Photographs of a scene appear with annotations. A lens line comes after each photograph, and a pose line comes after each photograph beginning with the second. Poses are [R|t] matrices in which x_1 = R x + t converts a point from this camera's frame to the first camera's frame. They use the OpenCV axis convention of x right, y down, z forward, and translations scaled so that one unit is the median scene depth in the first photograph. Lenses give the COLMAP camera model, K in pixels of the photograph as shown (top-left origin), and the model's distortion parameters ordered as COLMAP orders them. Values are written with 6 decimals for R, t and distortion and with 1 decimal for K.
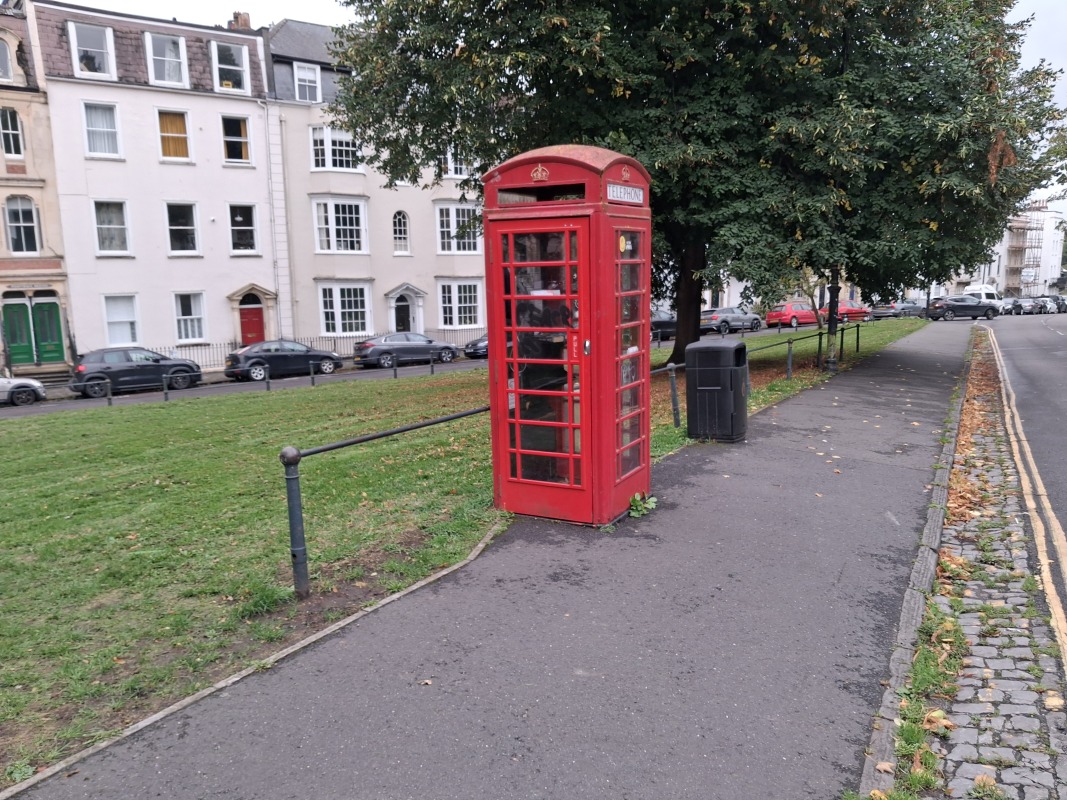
lens RADIAL K [[847.7, 0, 538.9], [0, 847.7, 408.8], [0, 0, 1]] dist [0.003735, -0.016057]
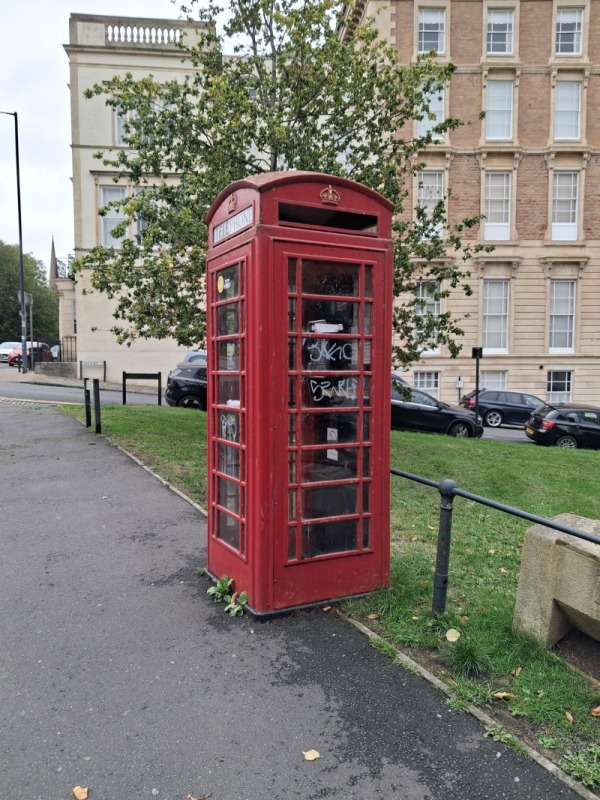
lens RADIAL K [[635.6, 0, 299.4], [0, 635.6, 406.1], [0, 0, 1]] dist [0.003735, -0.016057]
pose [[-0.571264, 0.068627, -0.817892, 0.220665], [-0.133850, 0.975369, 0.175329, -0.070190], [0.809779, 0.209634, -0.548008, 0.522753]]
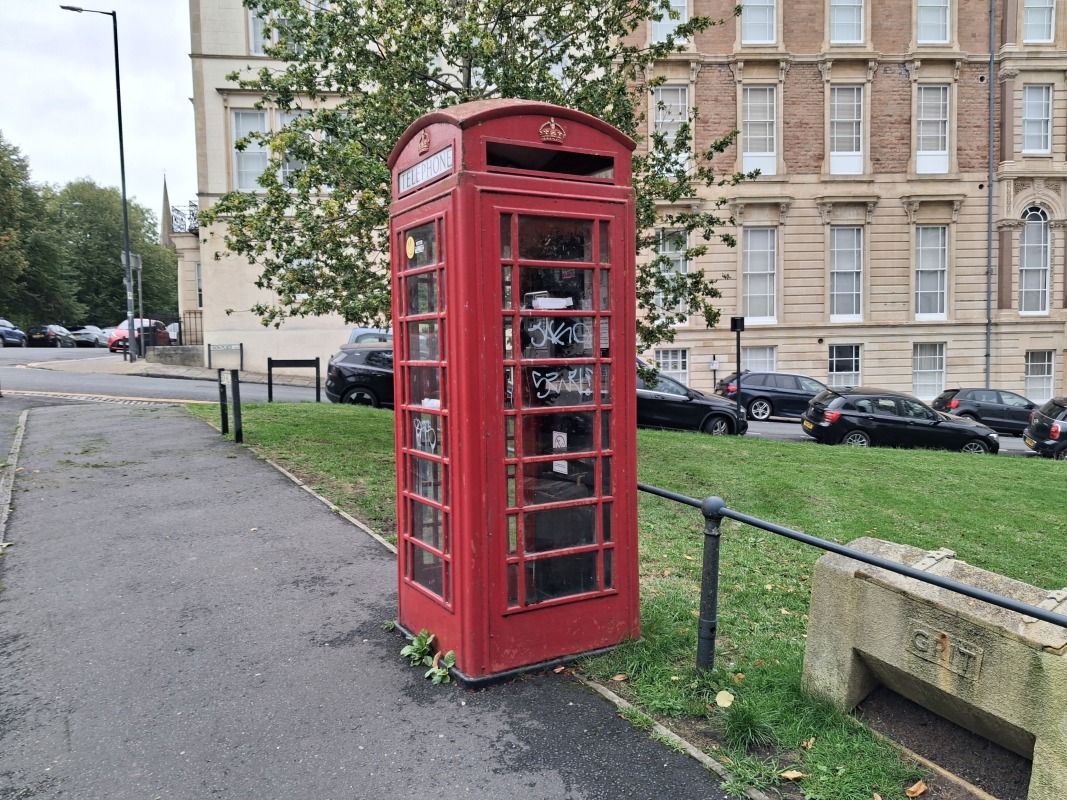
lens RADIAL K [[847.7, 0, 534.0], [0, 847.7, 389.5], [0, 0, 1]] dist [0.003735, -0.016057]
pose [[-0.538607, 0.073404, -0.839354, 0.226832], [-0.119574, 0.979455, 0.162386, -0.072804], [0.834029, 0.187827, -0.518764, 0.521346]]
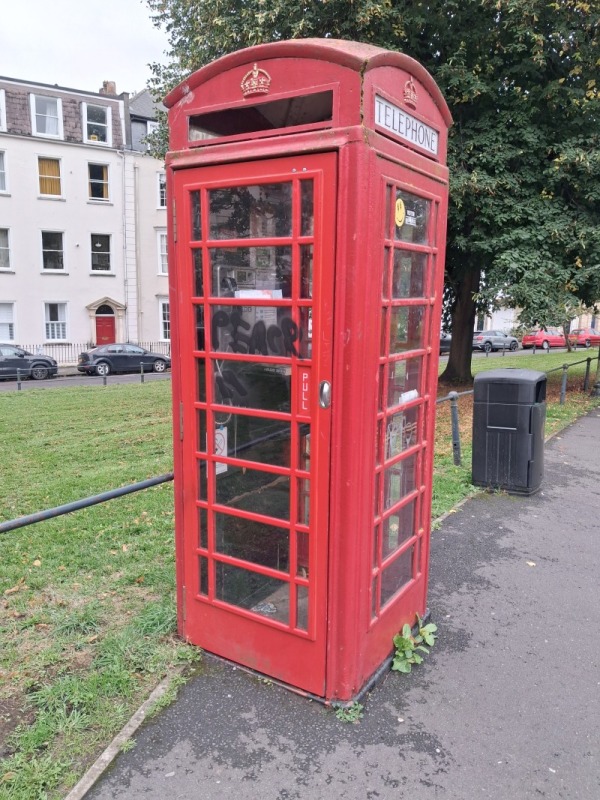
lens RADIAL K [[635.6, 0, 292.1], [0, 635.6, 401.0], [0, 0, 1]] dist [0.003735, -0.016057]
pose [[0.996410, 0.046177, -0.070962, 0.022516], [-0.046084, 0.998933, 0.002950, -0.023889], [0.071022, 0.000331, 0.997475, 0.203653]]
